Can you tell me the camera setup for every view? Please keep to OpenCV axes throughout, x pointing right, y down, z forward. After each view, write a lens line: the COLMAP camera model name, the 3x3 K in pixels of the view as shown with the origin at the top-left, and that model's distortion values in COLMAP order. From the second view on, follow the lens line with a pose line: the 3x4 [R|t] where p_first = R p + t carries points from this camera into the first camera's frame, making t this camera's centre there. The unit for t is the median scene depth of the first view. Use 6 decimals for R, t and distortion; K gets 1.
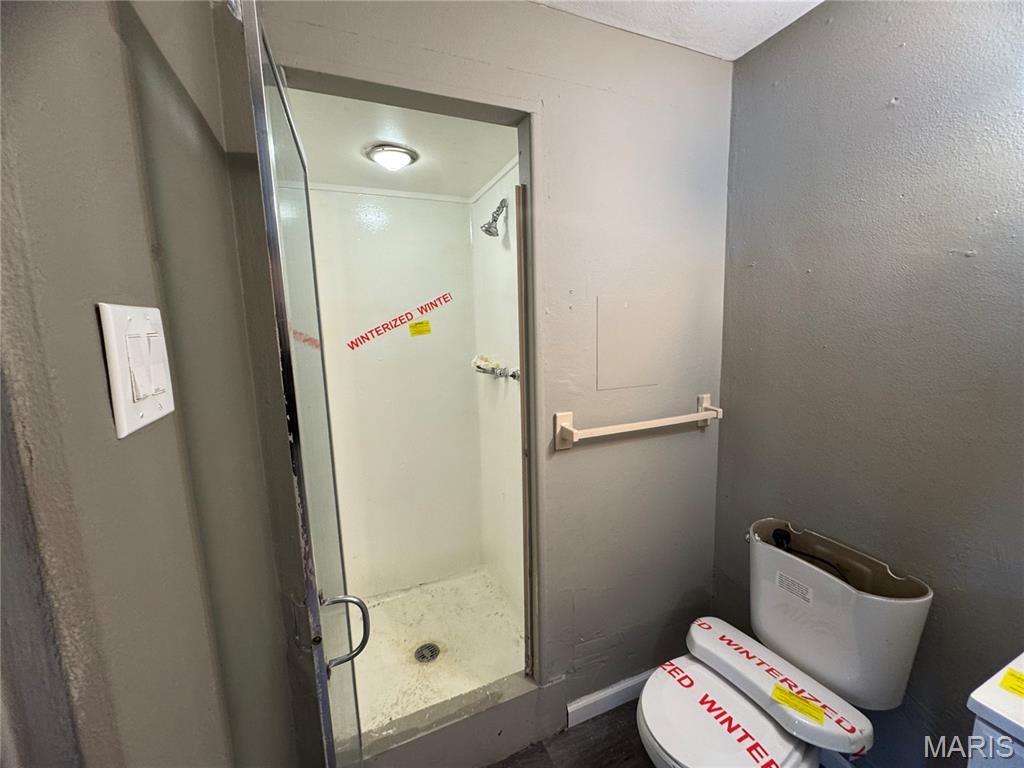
lens RADIAL K [[411.0, 0, 512.6], [0, 411.0, 384.7], [0, 0, 1]] dist [-0.000748, 0.000457]
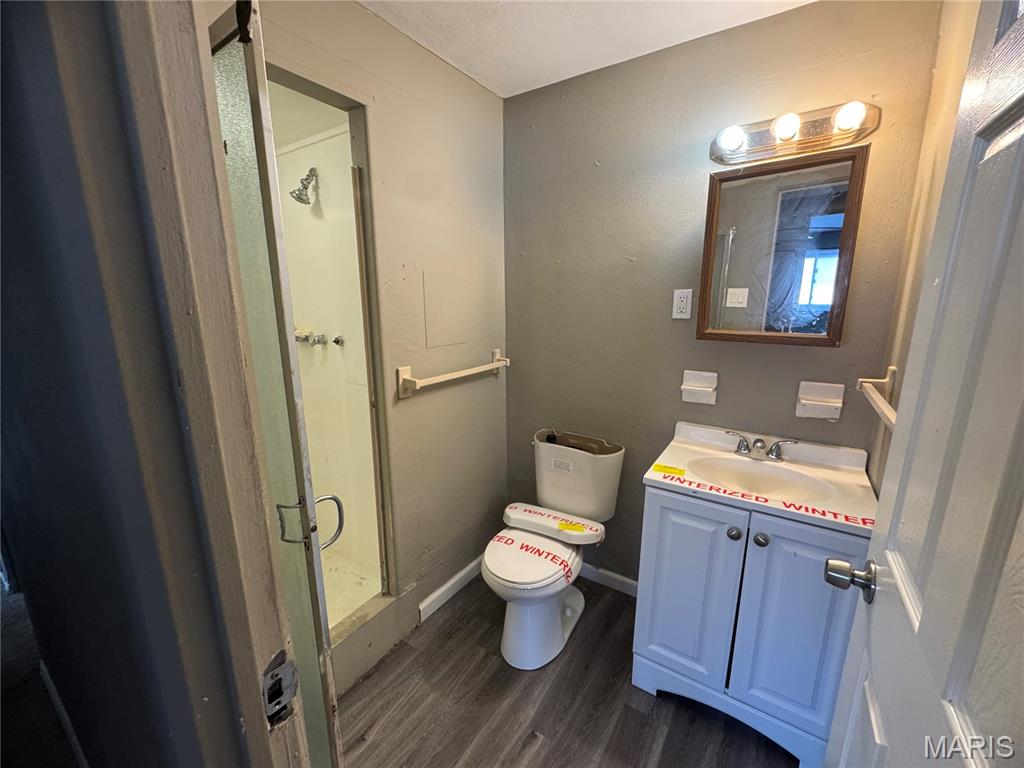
lens RADIAL K [[411.0, 0, 512.3], [0, 411.0, 384.1], [0, 0, 1]] dist [-0.000748, 0.000457]
pose [[0.836451, -0.091207, 0.540398, -0.262998], [0.058646, 0.995289, 0.077208, 0.042625], [-0.544894, -0.032888, 0.837860, -0.183035]]
